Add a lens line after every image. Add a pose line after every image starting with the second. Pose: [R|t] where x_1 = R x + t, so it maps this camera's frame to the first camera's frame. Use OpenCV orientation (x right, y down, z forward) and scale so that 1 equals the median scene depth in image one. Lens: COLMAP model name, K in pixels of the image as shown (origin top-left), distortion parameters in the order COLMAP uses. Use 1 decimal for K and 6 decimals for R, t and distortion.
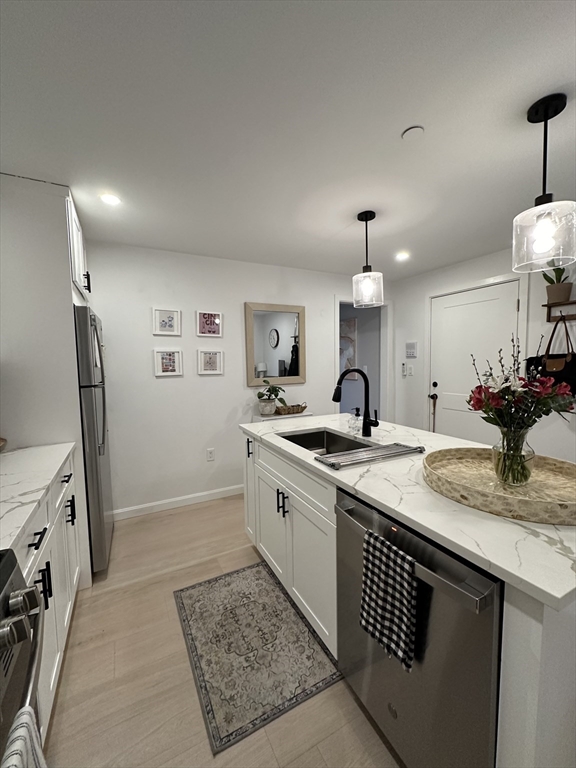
lens RADIAL K [[309.5, 0, 286.9], [0, 309.5, 384.0], [0, 0, 1]] dist [0.001414, 0.000956]
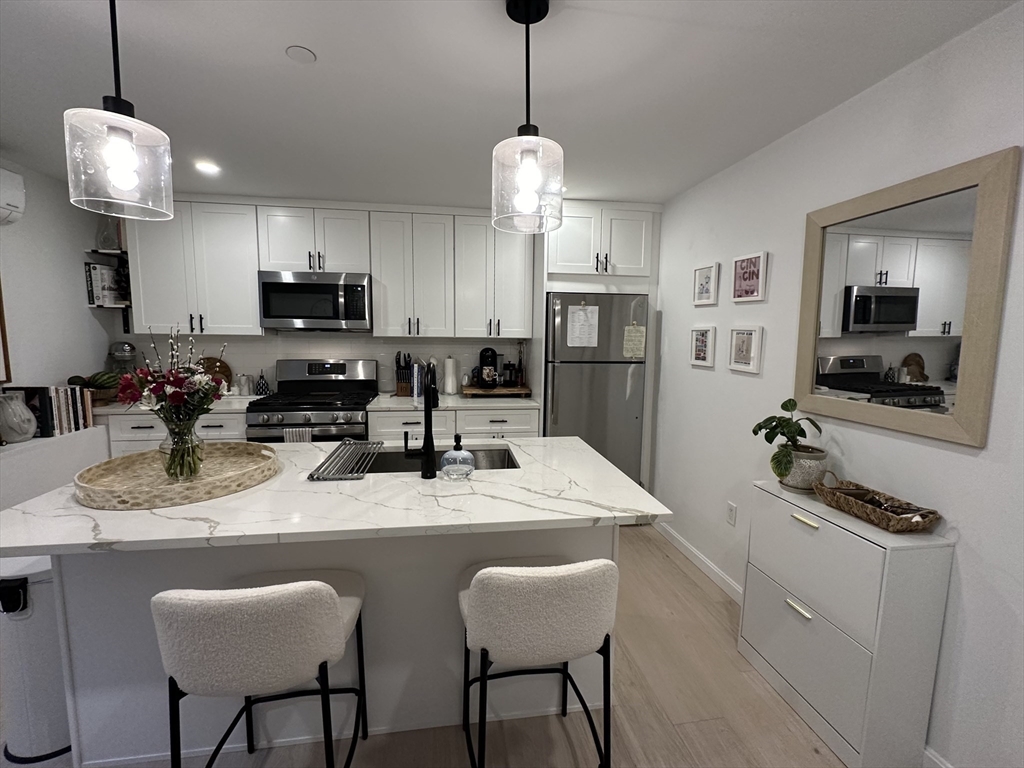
lens RADIAL K [[412.7, 0, 500.0], [0, 412.7, 387.5], [0, 0, 1]] dist [0.001414, 0.000956]
pose [[-0.341351, 0.135125, -0.930173, 1.119580], [-0.083535, 0.981335, 0.173212, -0.183811], [0.936217, 0.136828, -0.323692, 1.638026]]
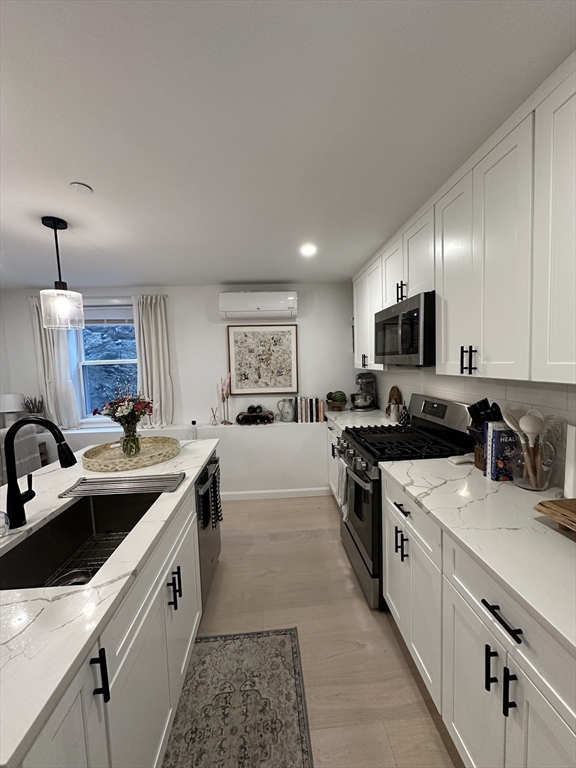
lens RADIAL K [[309.5, 0, 286.9], [0, 309.5, 384.0], [0, 0, 1]] dist [0.001414, 0.000956]
pose [[-0.909132, 0.015640, 0.416214, -0.618472], [0.081486, 0.986663, 0.140913, -0.193105], [-0.408459, 0.162024, -0.898281, 1.588948]]
